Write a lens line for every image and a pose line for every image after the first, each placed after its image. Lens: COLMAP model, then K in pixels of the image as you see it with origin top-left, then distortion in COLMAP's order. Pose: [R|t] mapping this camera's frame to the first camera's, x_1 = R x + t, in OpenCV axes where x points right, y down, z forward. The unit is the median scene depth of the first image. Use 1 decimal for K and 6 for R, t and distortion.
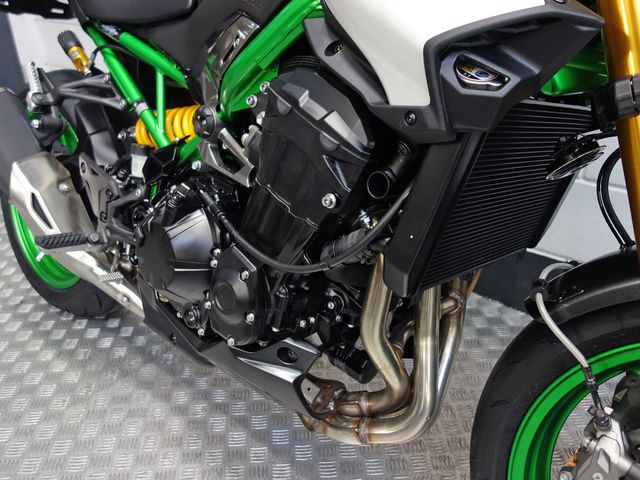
lens RADIAL K [[559.8, 0, 322.4], [0, 559.8, 237.7], [0, 0, 1]] dist [0.014950, -0.003207]
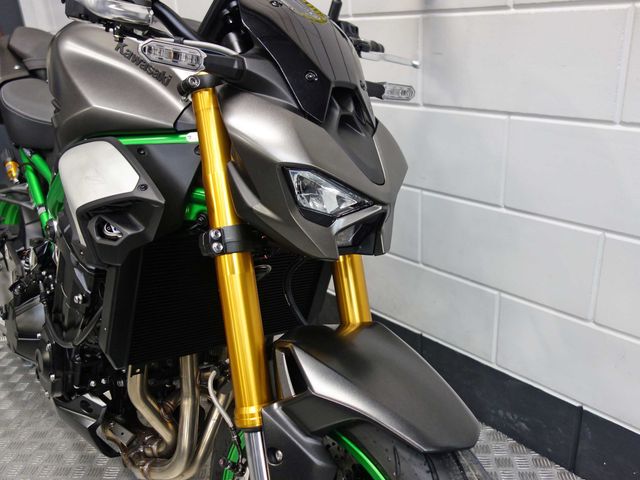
lens RADIAL K [[559.8, 0, 319.0], [0, 559.8, 238.5], [0, 0, 1]] dist [0.014950, -0.003207]
pose [[0.989354, 0.009396, -0.145225, 0.654185], [-0.020603, 0.996905, -0.075863, -0.097737], [0.144062, 0.078047, 0.986486, -0.269183]]
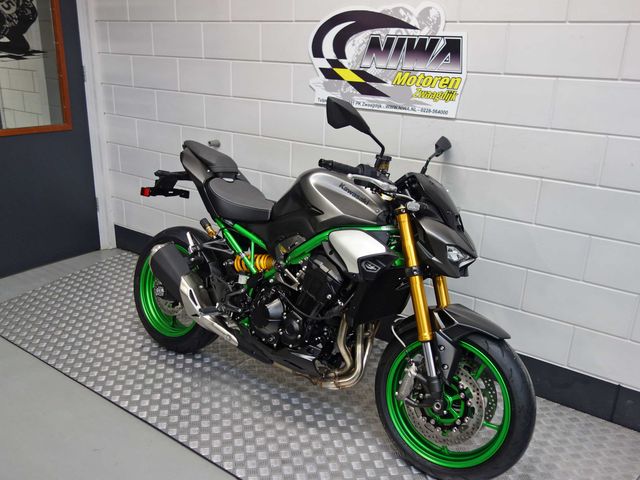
lens RADIAL K [[559.8, 0, 318.1], [0, 559.8, 243.6], [0, 0, 1]] dist [0.014950, -0.003207]
pose [[0.995112, 0.018689, 0.096970, -0.293549], [-0.005368, 0.990715, -0.135849, 0.055458], [-0.098608, 0.134665, 0.985973, -1.767386]]
